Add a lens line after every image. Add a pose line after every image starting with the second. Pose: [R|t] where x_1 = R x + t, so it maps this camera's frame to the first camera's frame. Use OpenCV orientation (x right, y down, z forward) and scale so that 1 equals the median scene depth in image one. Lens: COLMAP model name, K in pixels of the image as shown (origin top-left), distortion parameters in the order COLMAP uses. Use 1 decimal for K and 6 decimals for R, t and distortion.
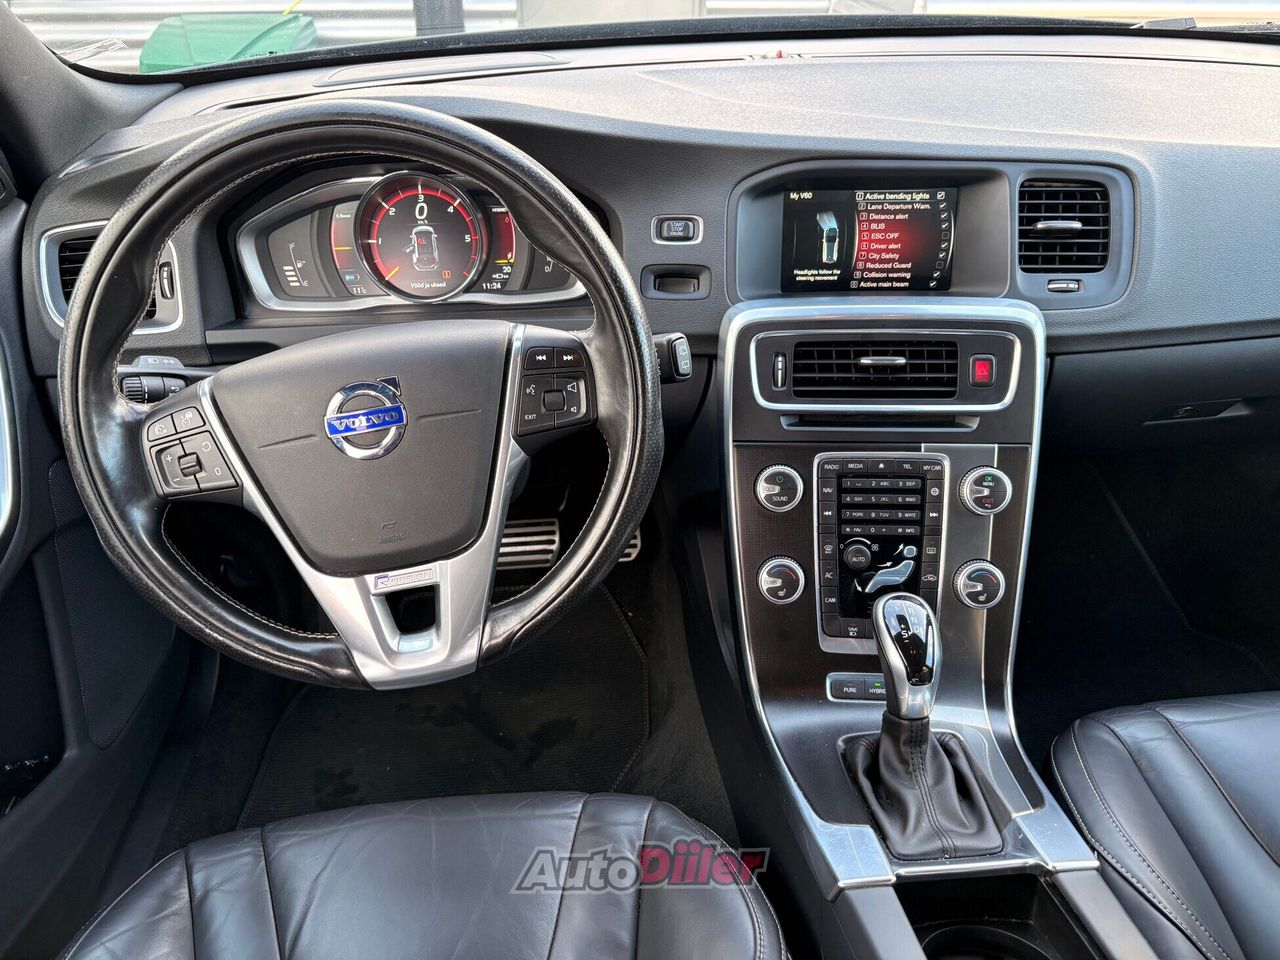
lens RADIAL K [[1079.0, 0, 638.6], [0, 1079.0, 477.7], [0, 0, 1]] dist [0.033840, 0.003707]
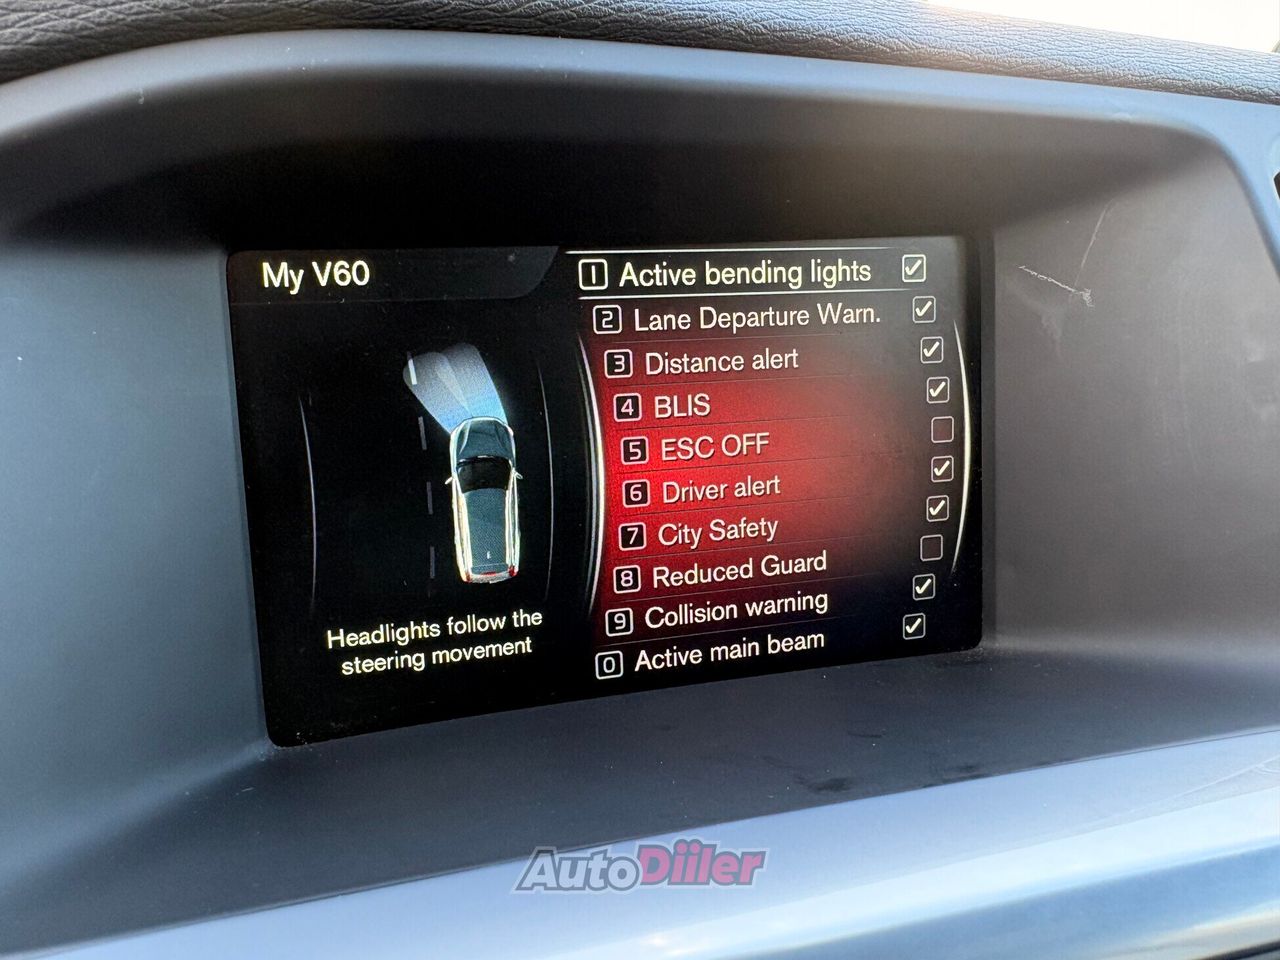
lens RADIAL K [[1079.0, 0, 637.2], [0, 1079.0, 482.9], [0, 0, 1]] dist [0.033840, 0.003707]
pose [[0.885917, -0.118589, 0.448428, 0.108983], [0.110144, 0.992898, 0.044974, -0.226916], [-0.450577, 0.009548, 0.892687, 0.800961]]
